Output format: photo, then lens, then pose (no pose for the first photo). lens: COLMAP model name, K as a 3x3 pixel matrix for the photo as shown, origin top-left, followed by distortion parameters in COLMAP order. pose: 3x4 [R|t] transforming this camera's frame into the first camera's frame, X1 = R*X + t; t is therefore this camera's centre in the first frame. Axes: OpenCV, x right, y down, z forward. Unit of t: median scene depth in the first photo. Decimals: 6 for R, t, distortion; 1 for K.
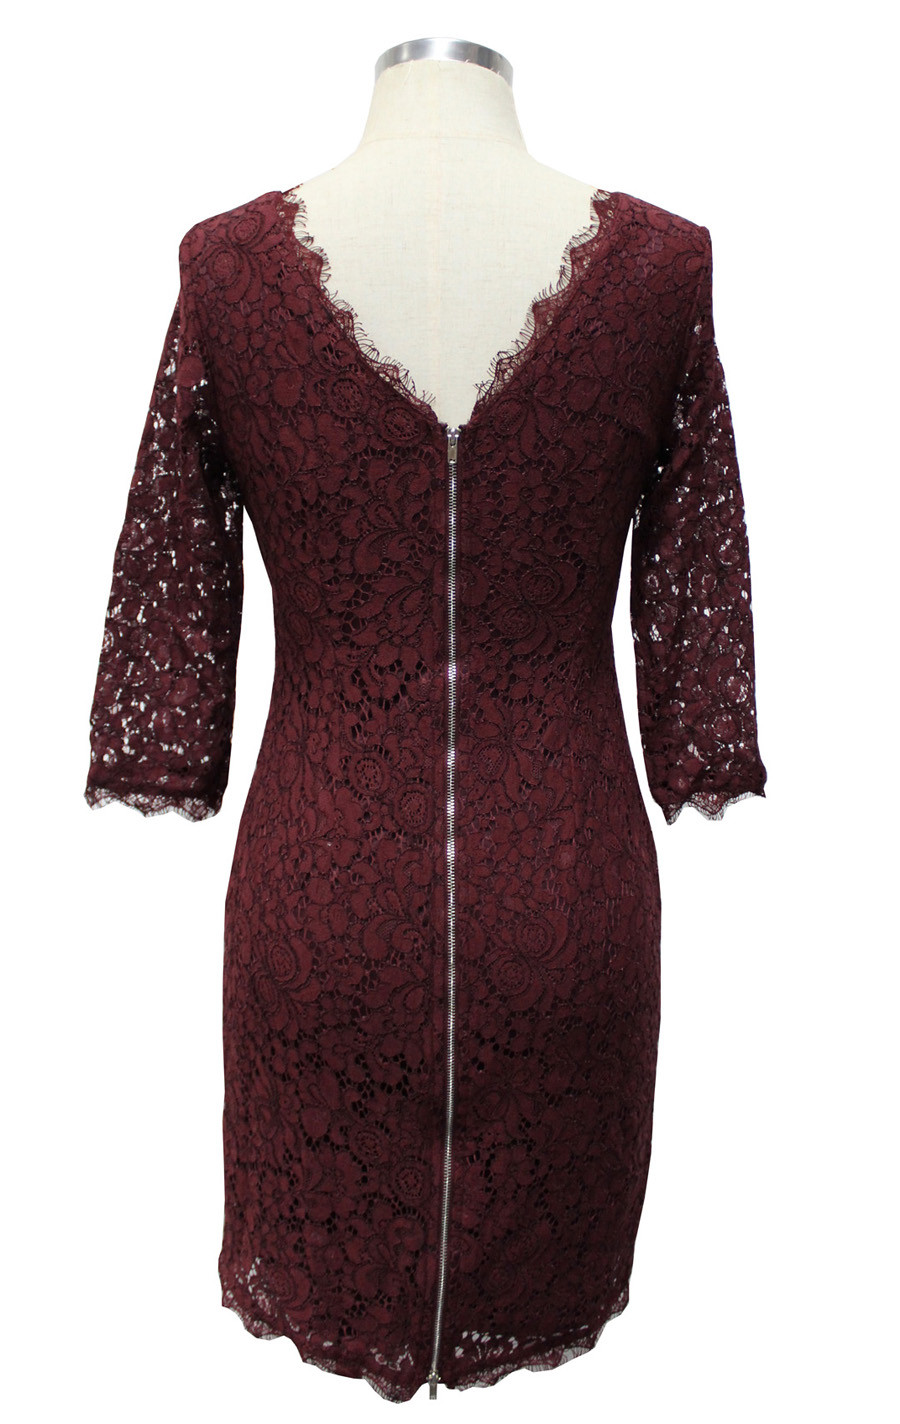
lens RADIAL K [[1500.7, 0, 452.7], [0, 1500.7, 704.1], [0, 0, 1]] dist [-0.142628, 0.000000]
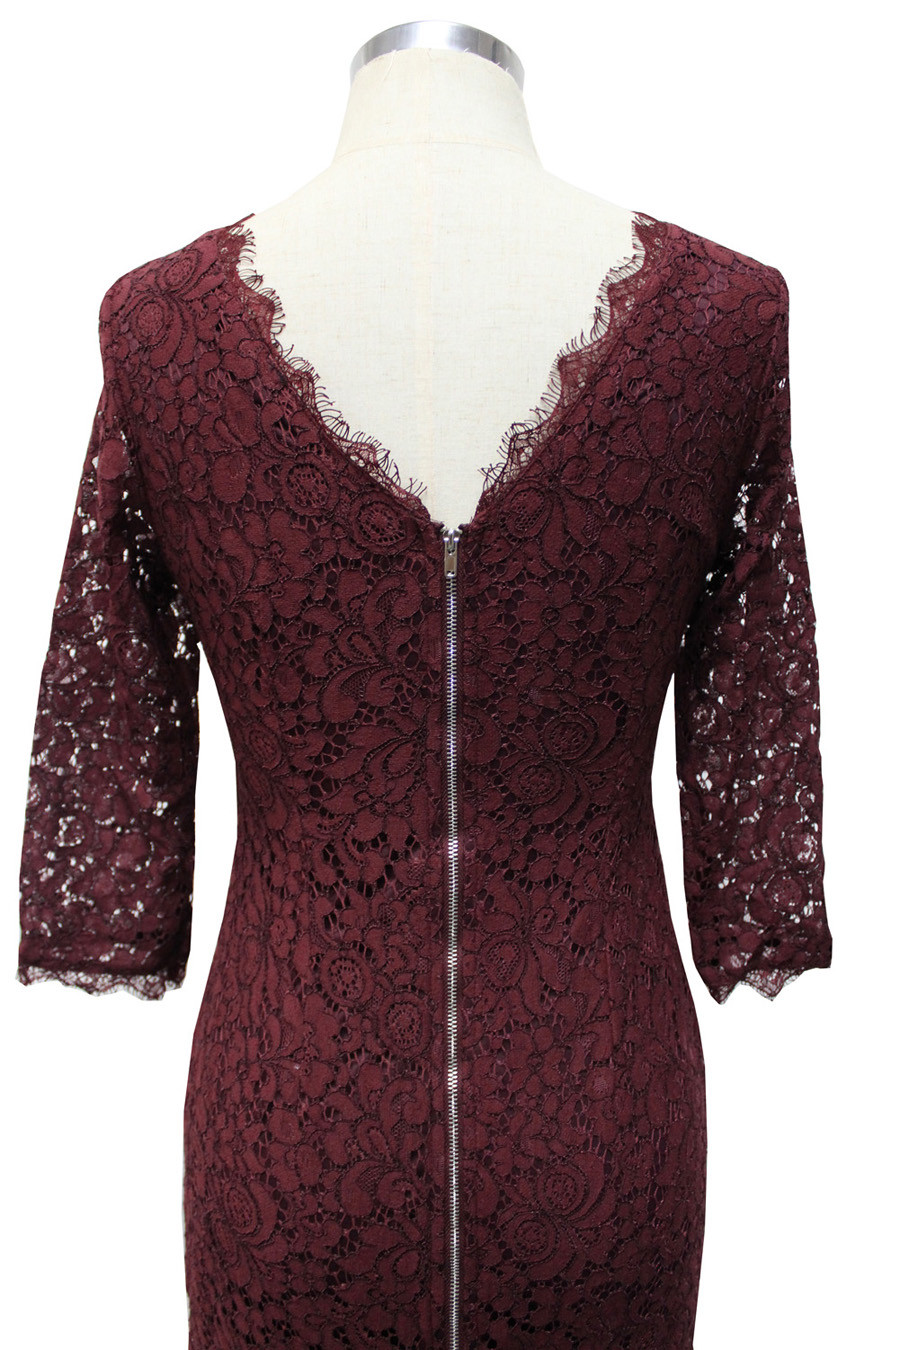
lens RADIAL K [[940.2, 0, 446.5], [0, 940.2, 683.3], [0, 0, 1]] dist [-0.111069, 0.001816]
pose [[0.999791, -0.006965, -0.019243, 0.006079], [0.006731, 0.999903, -0.012218, -0.100282], [0.019326, 0.012086, 0.999740, 0.524413]]
